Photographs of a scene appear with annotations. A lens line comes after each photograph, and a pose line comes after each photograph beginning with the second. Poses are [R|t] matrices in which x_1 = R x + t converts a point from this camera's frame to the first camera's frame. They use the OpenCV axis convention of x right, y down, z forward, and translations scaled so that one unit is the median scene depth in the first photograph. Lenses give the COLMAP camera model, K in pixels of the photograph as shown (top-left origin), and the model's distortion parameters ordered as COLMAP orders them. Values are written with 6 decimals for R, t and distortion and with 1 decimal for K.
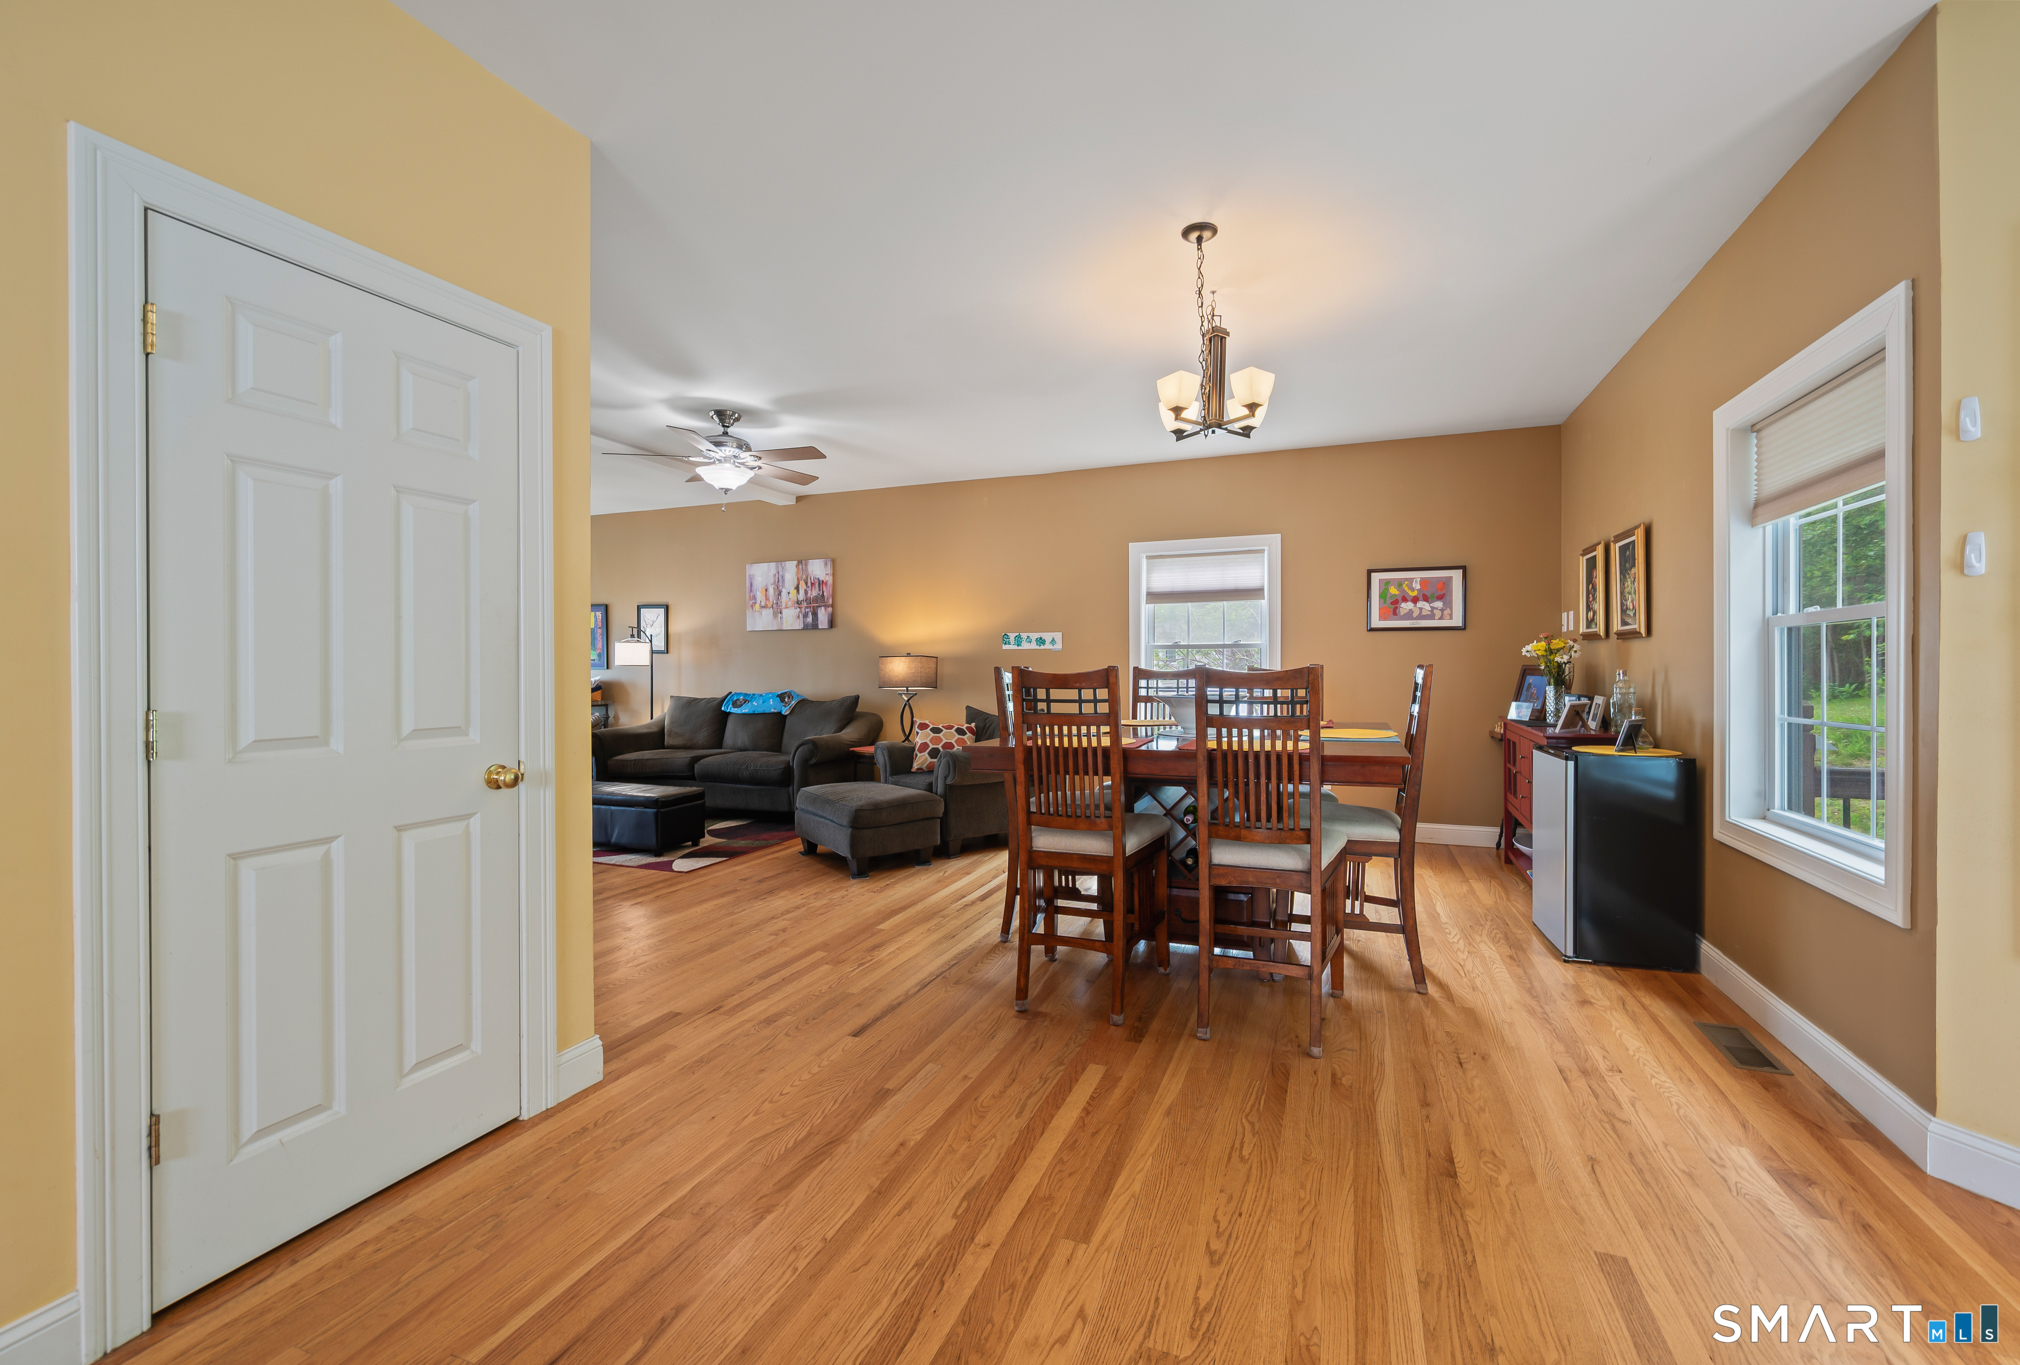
lens RADIAL K [[832.1, 0, 1024.8], [0, 832.1, 661.4], [0, 0, 1]] dist [-0.005162, -0.000349]
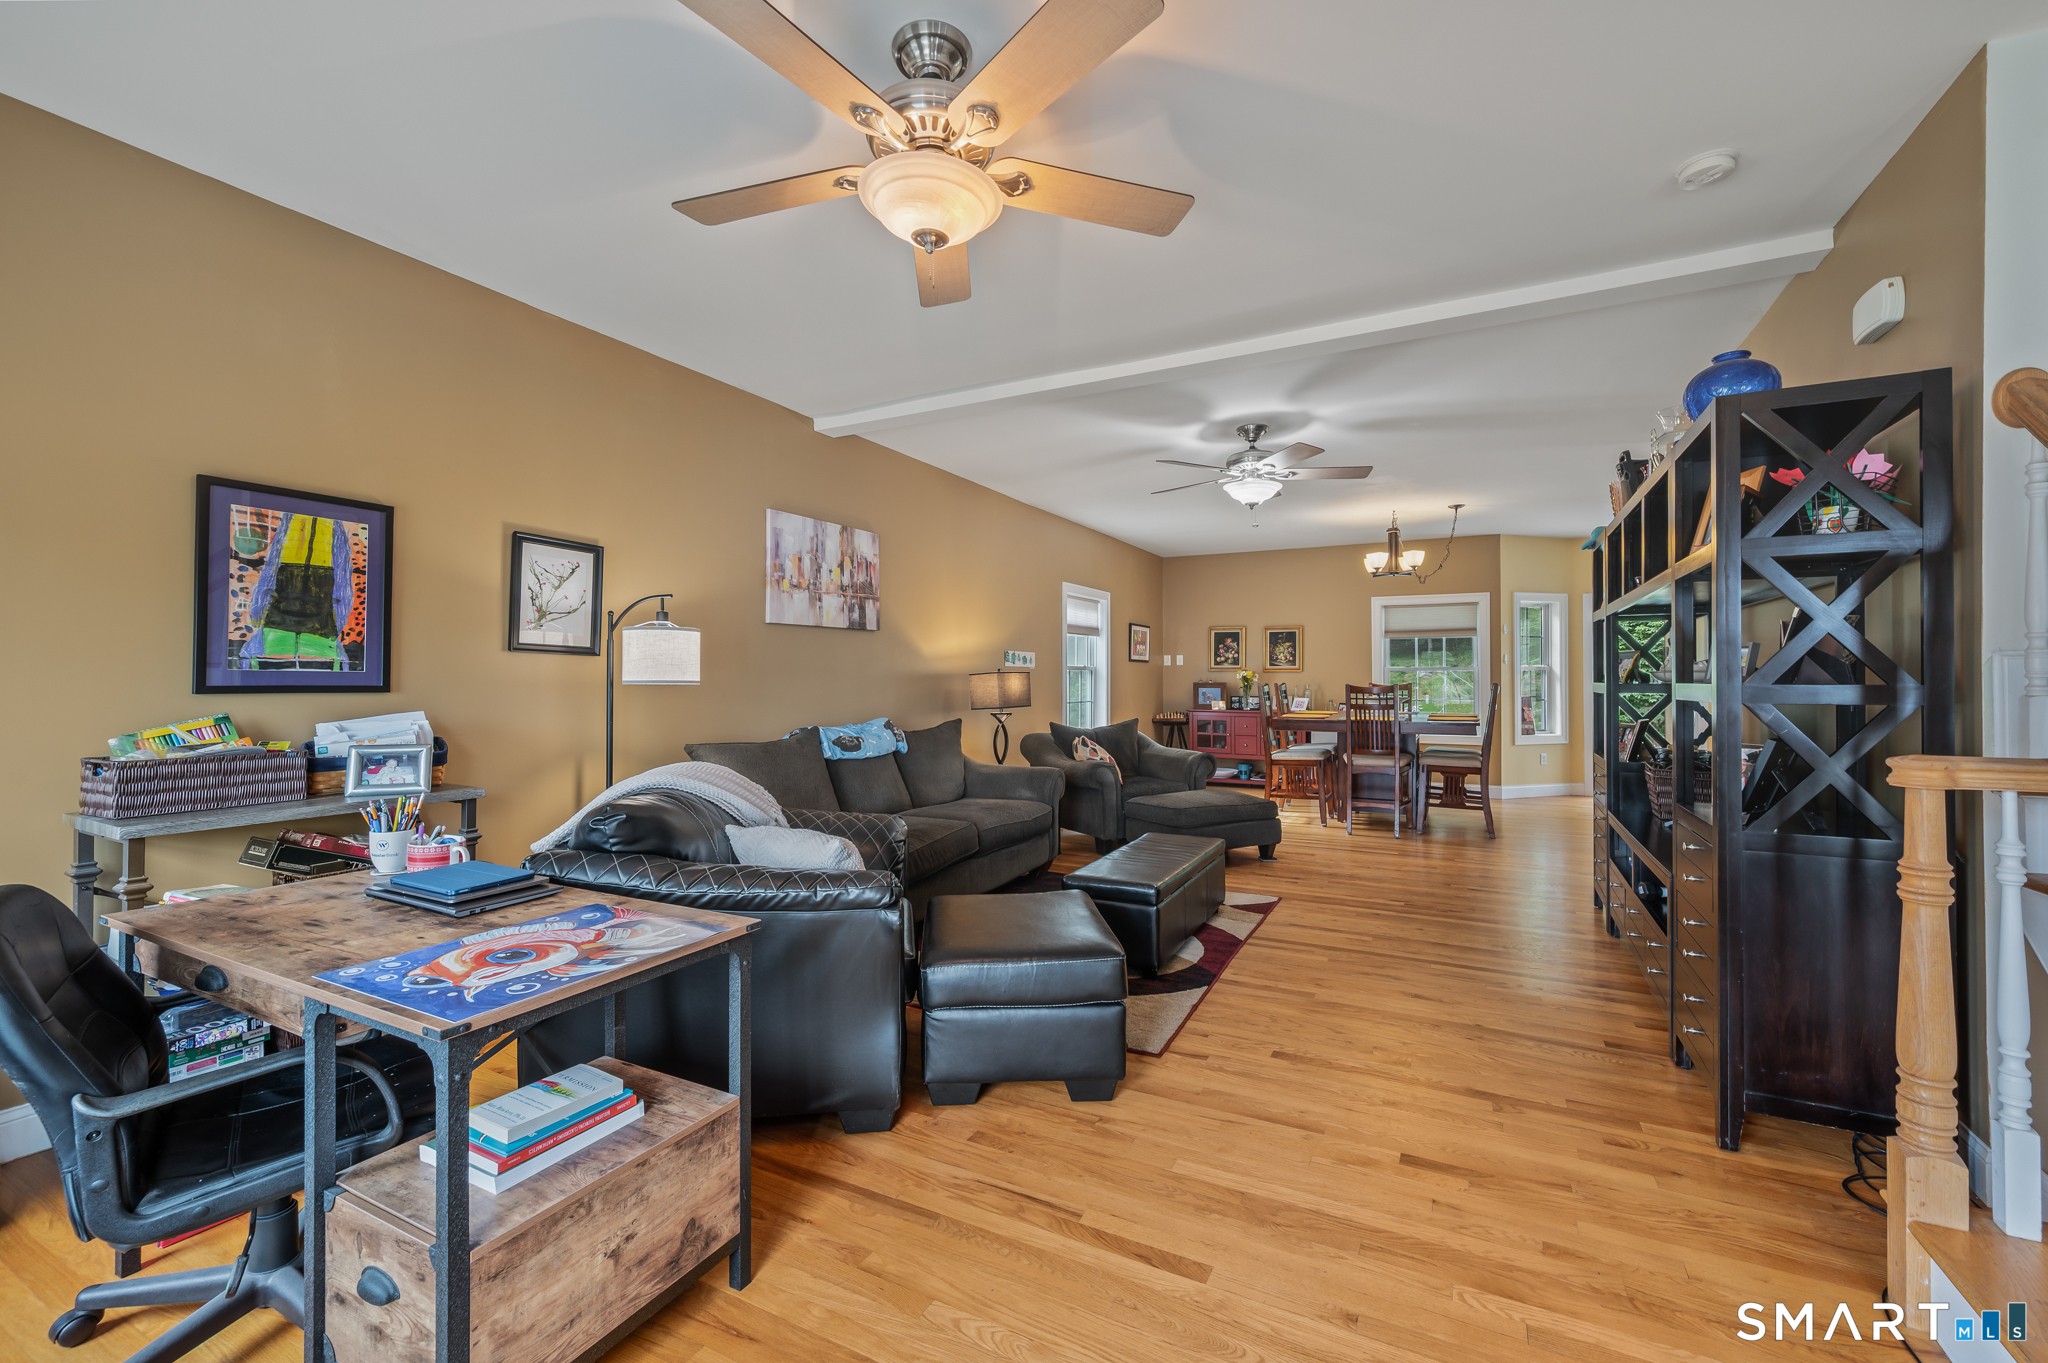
lens RADIAL K [[822.8, 0, 1054.2], [0, 822.8, 680.8], [0, 0, 1]] dist [-0.002062, 0.000594]
pose [[0.104226, 0.002500, 0.994550, -1.182629], [-0.005647, 0.999982, -0.001922, 0.005430], [-0.994538, -0.005416, 0.104239, 0.987737]]
